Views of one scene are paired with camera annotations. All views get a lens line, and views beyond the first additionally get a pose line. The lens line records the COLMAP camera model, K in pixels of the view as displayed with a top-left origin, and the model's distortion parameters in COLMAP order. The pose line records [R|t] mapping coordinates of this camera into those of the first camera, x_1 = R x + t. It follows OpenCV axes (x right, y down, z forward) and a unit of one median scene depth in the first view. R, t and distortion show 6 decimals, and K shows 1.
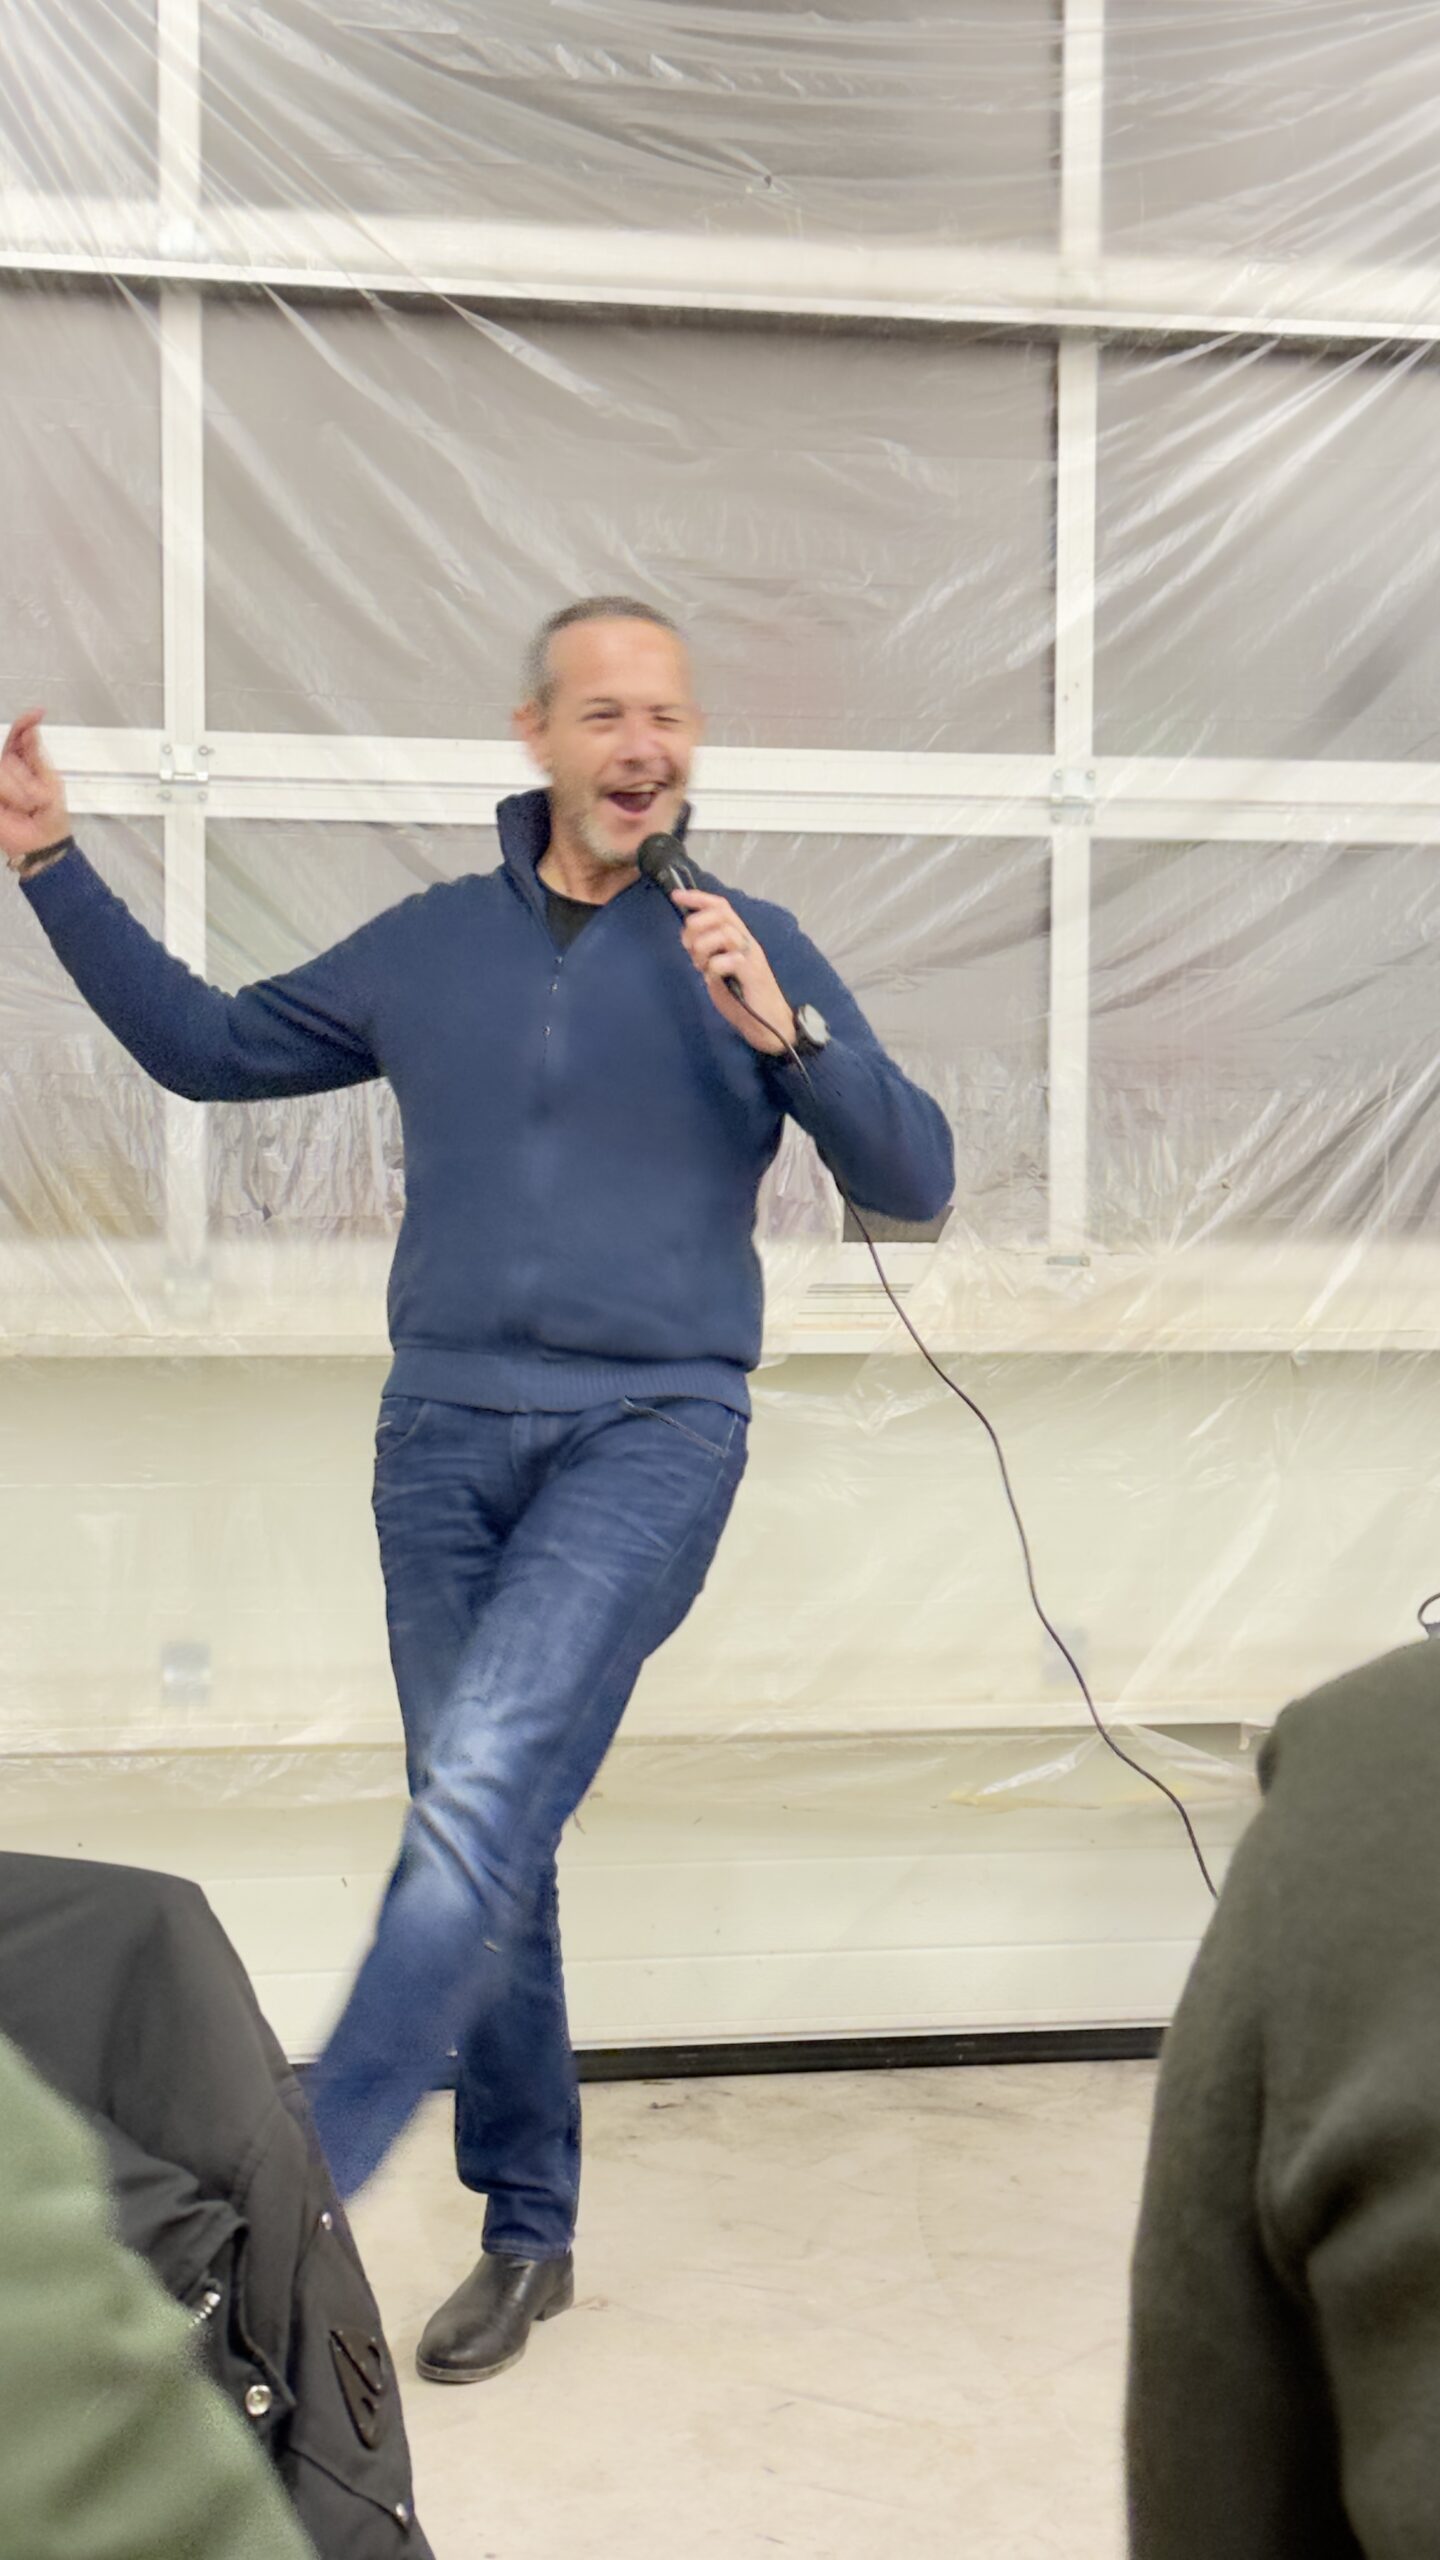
lens RADIAL K [[3455.9, 0, 720.0], [0, 3455.9, 1280.0], [0, 0, 1]] dist [0.151950, -0.138643]
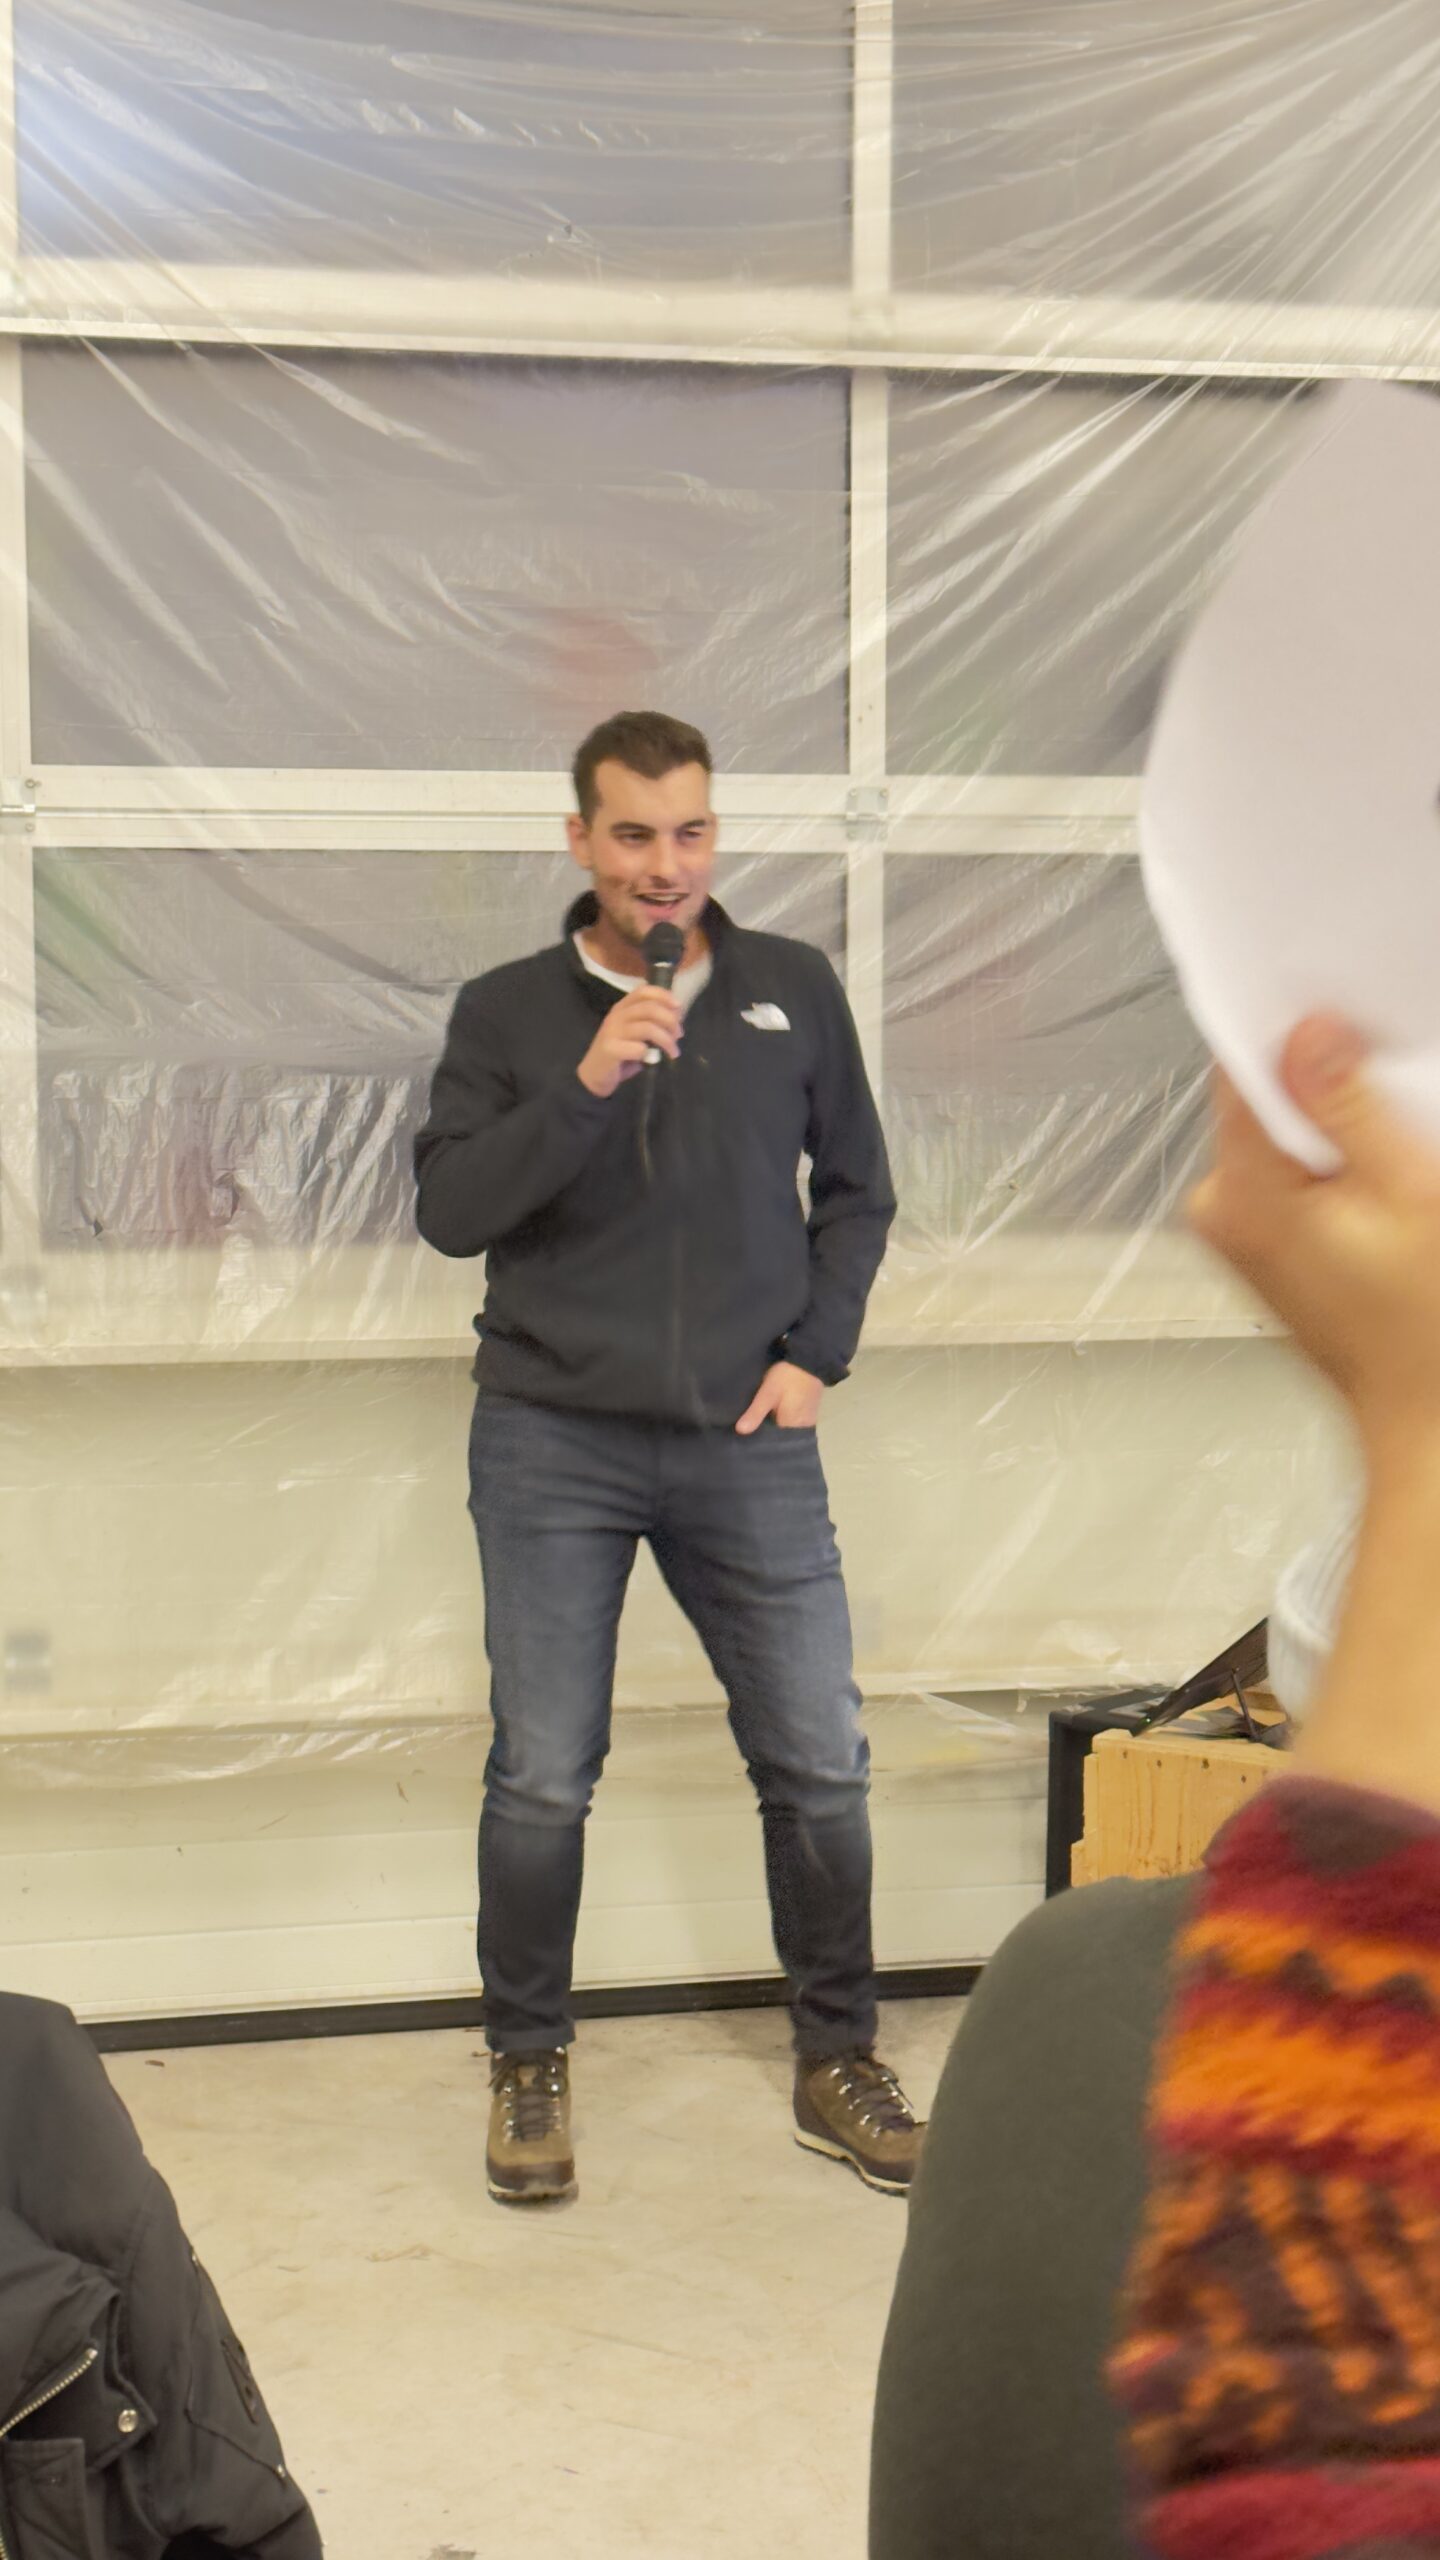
lens RADIAL K [[3803.9, 0, 720.0], [0, 3803.9, 1280.0], [0, 0, 1]] dist [0.129485, -0.003932]
pose [[0.999287, -0.006242, 0.037239, 0.013900], [0.003662, 0.997612, 0.068967, -0.079843], [-0.037581, -0.068781, 0.996924, -0.156010]]
